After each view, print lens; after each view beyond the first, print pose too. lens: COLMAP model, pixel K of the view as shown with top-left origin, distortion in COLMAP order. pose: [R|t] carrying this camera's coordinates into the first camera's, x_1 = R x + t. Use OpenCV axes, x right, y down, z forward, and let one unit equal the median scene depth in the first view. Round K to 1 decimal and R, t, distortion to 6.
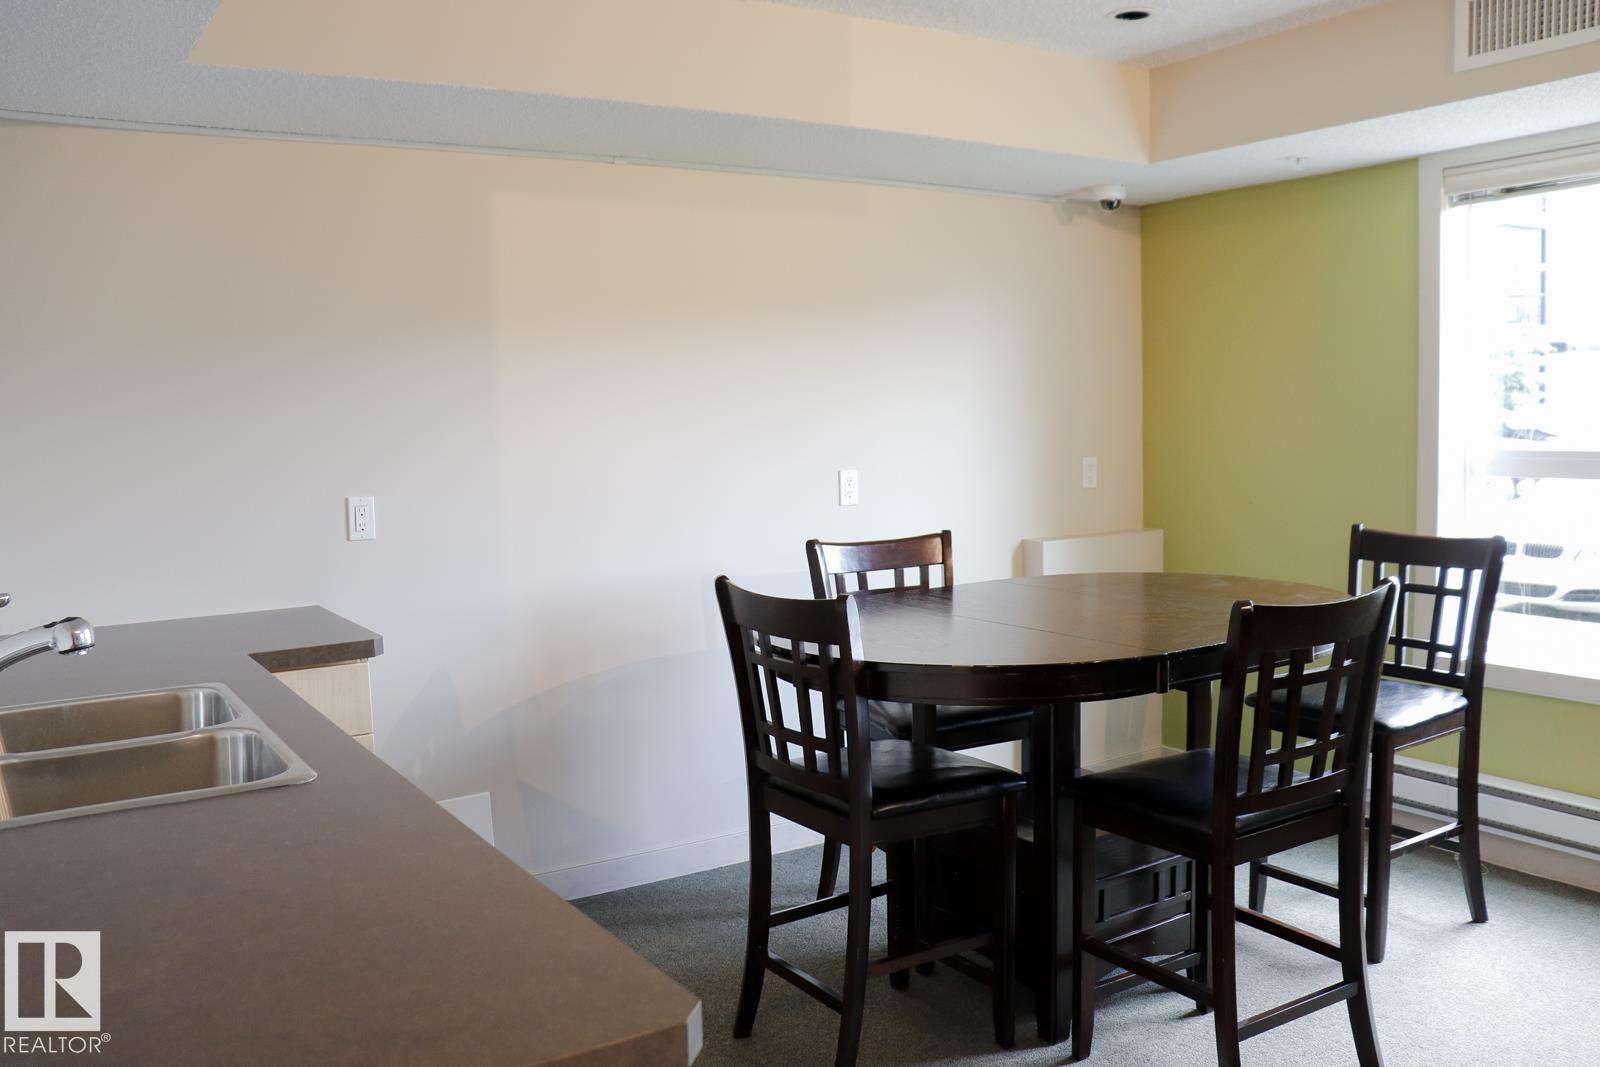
lens RADIAL K [[1337.4, 0, 813.9], [0, 1337.4, 542.0], [0, 0, 1]] dist [-0.125129, 0.062331]
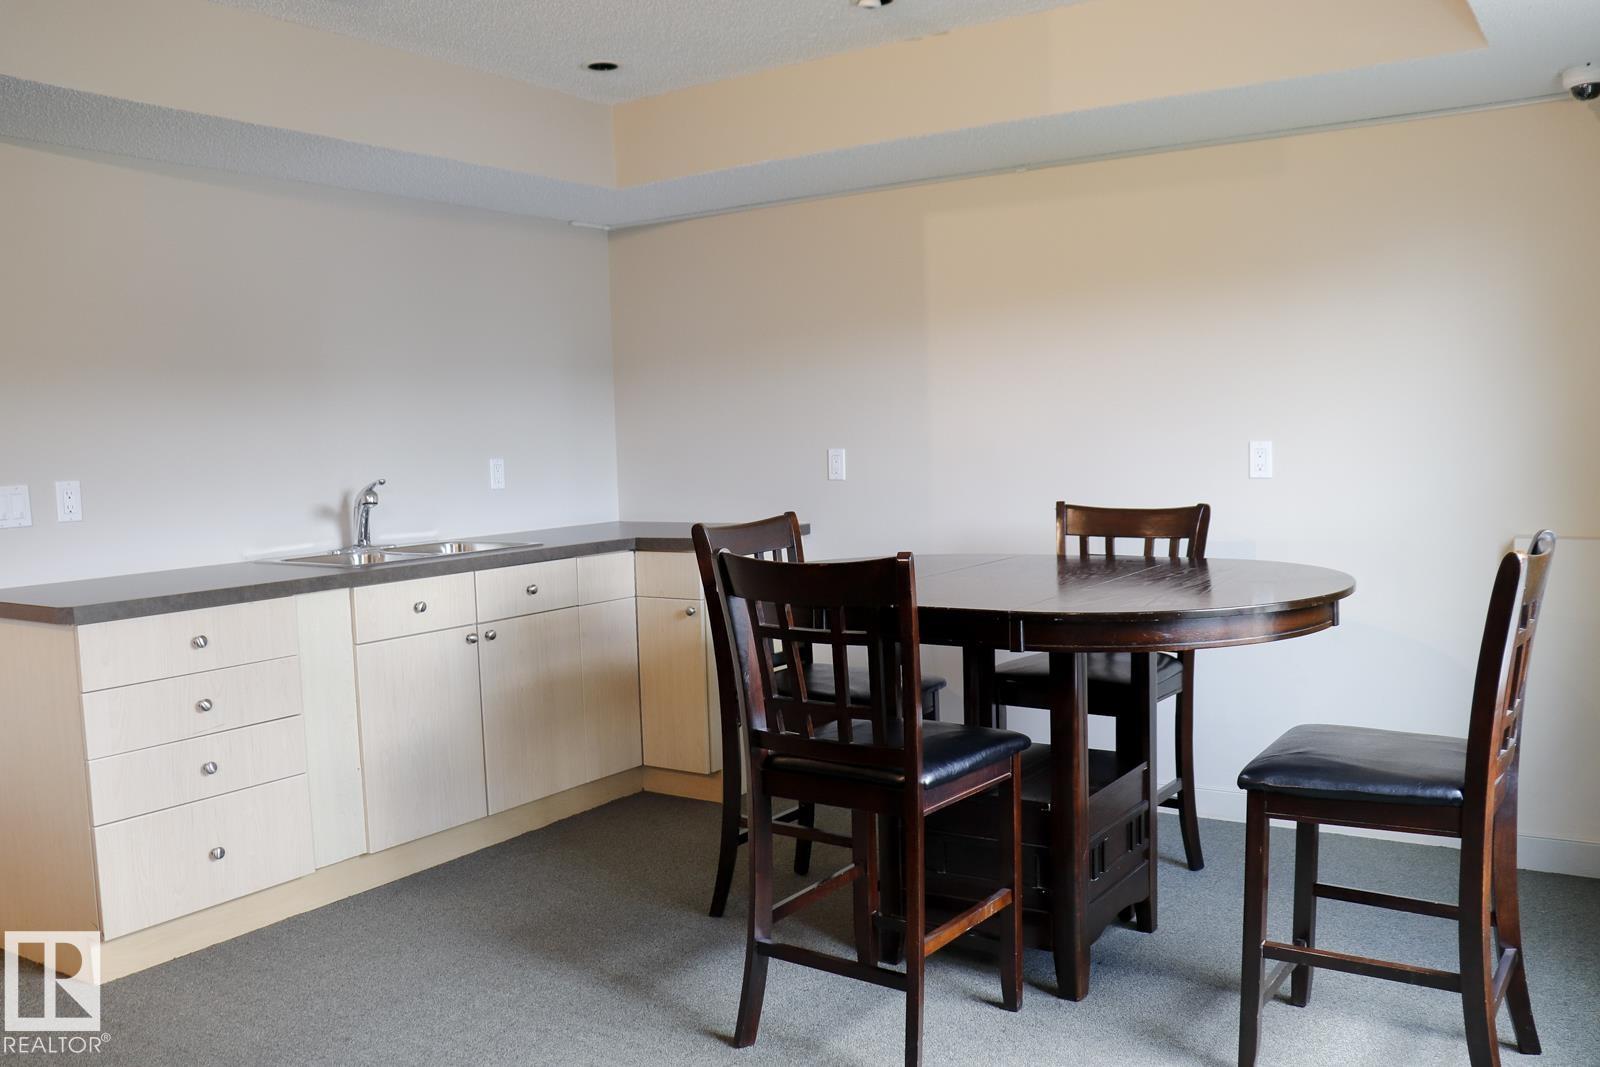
lens RADIAL K [[1337.4, 0, 796.3], [0, 1337.4, 532.1], [0, 0, 1]] dist [-0.125129, 0.062331]
pose [[0.379123, 0.081083, -0.921787, 0.875402], [-0.063741, 0.996076, 0.061401, -0.029673], [0.923148, 0.035477, 0.382804, 0.387219]]
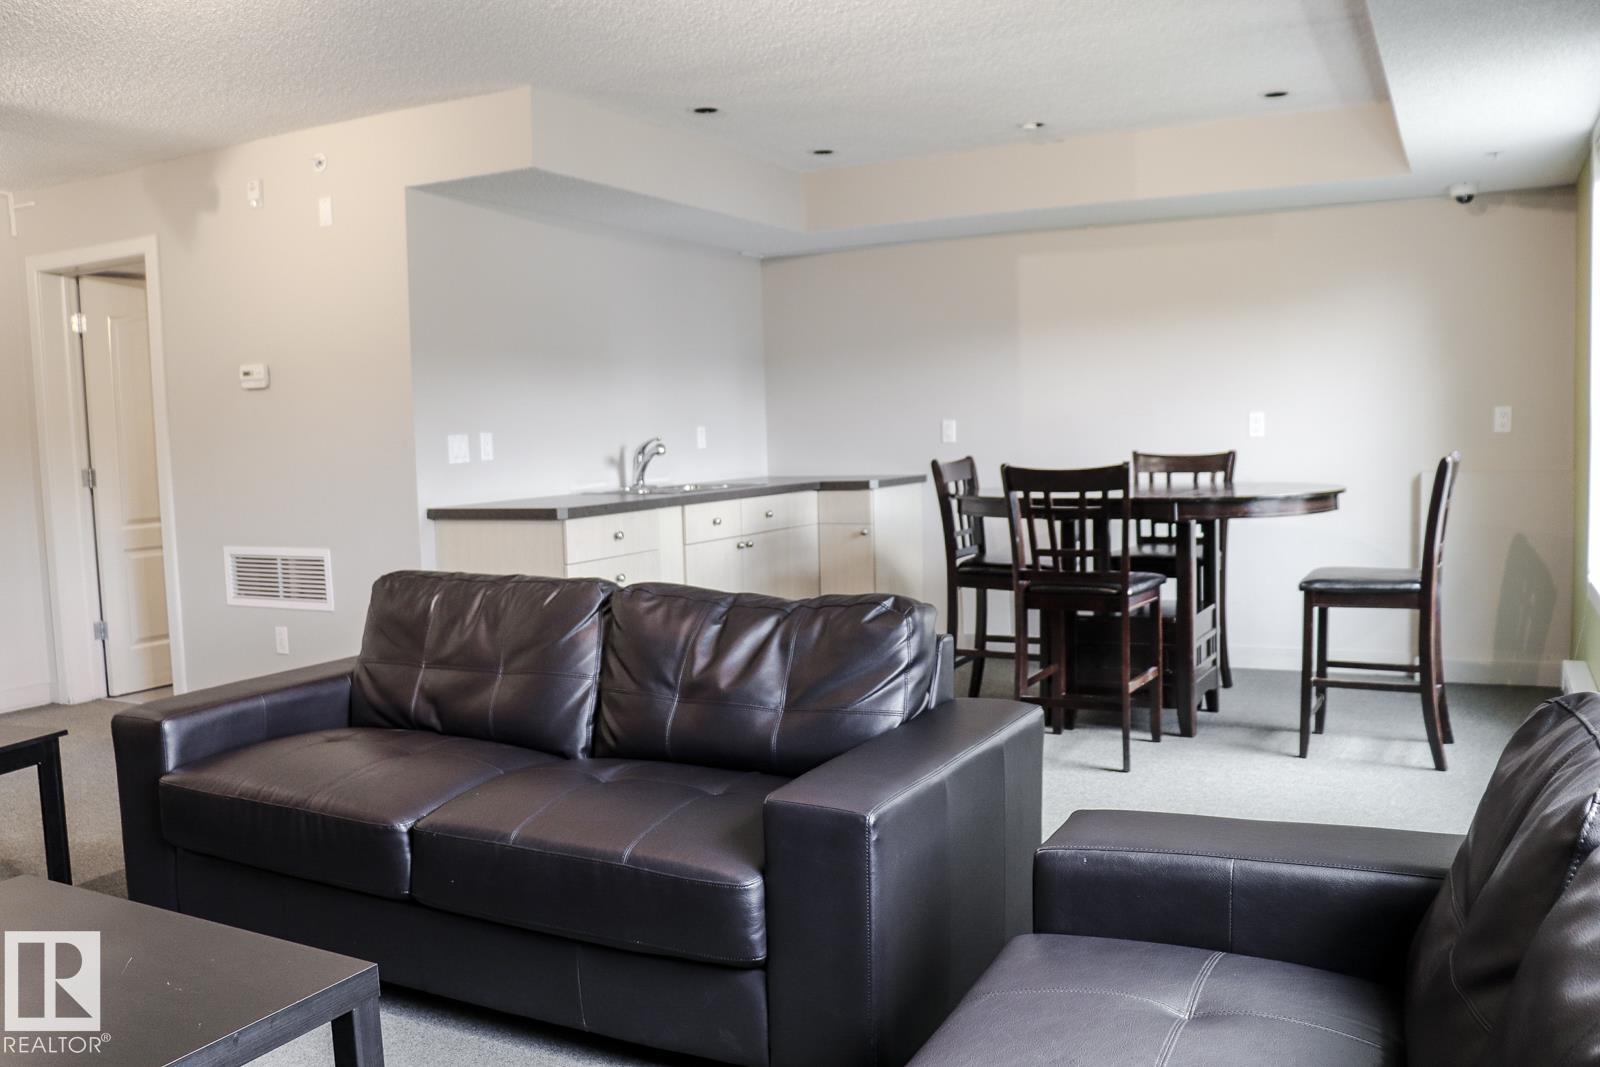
lens RADIAL K [[1337.4, 0, 809.7], [0, 1337.4, 534.0], [0, 0, 1]] dist [-0.125129, 0.062331]
pose [[0.487054, 0.078299, -0.869855, 1.189438], [-0.063934, 0.996497, 0.053900, 0.035487], [0.871028, 0.029361, 0.490355, -0.134966]]
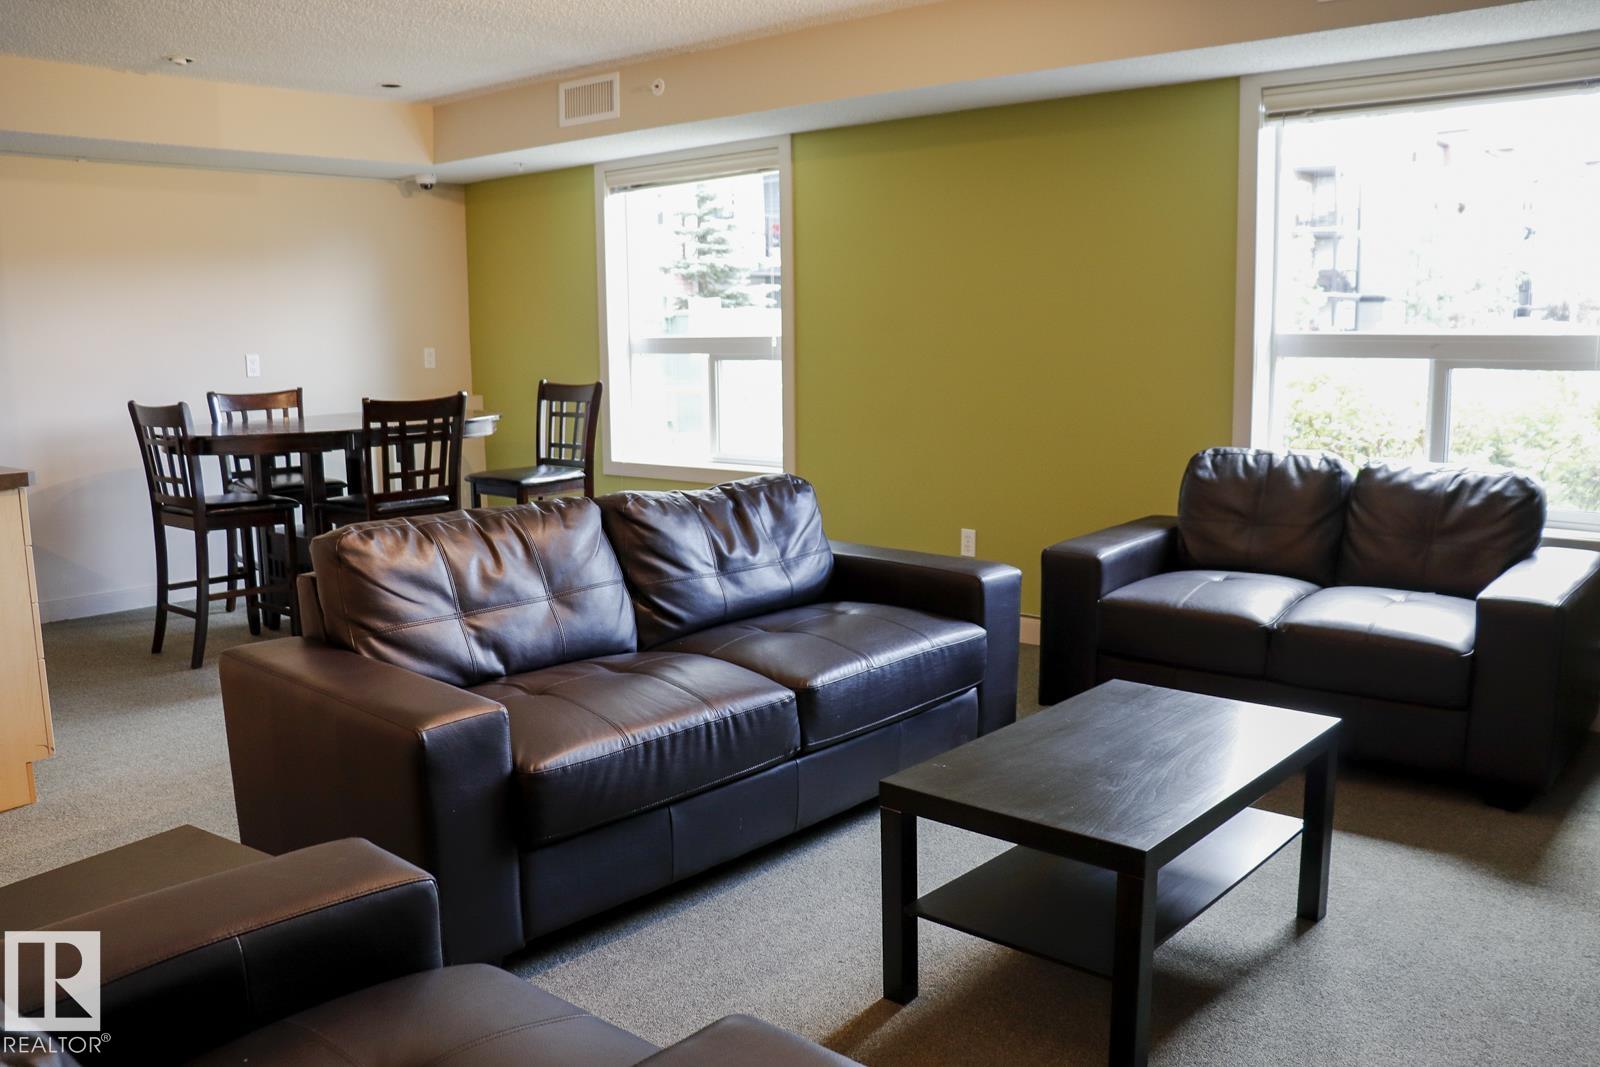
lens RADIAL K [[1337.4, 0, 791.1], [0, 1337.4, 545.0], [0, 0, 1]] dist [-0.125129, 0.062331]
pose [[0.963521, -0.033326, 0.265550, 0.254029], [0.017588, 0.997957, 0.061423, 0.100121], [-0.267055, -0.054512, 0.962138, -0.780584]]
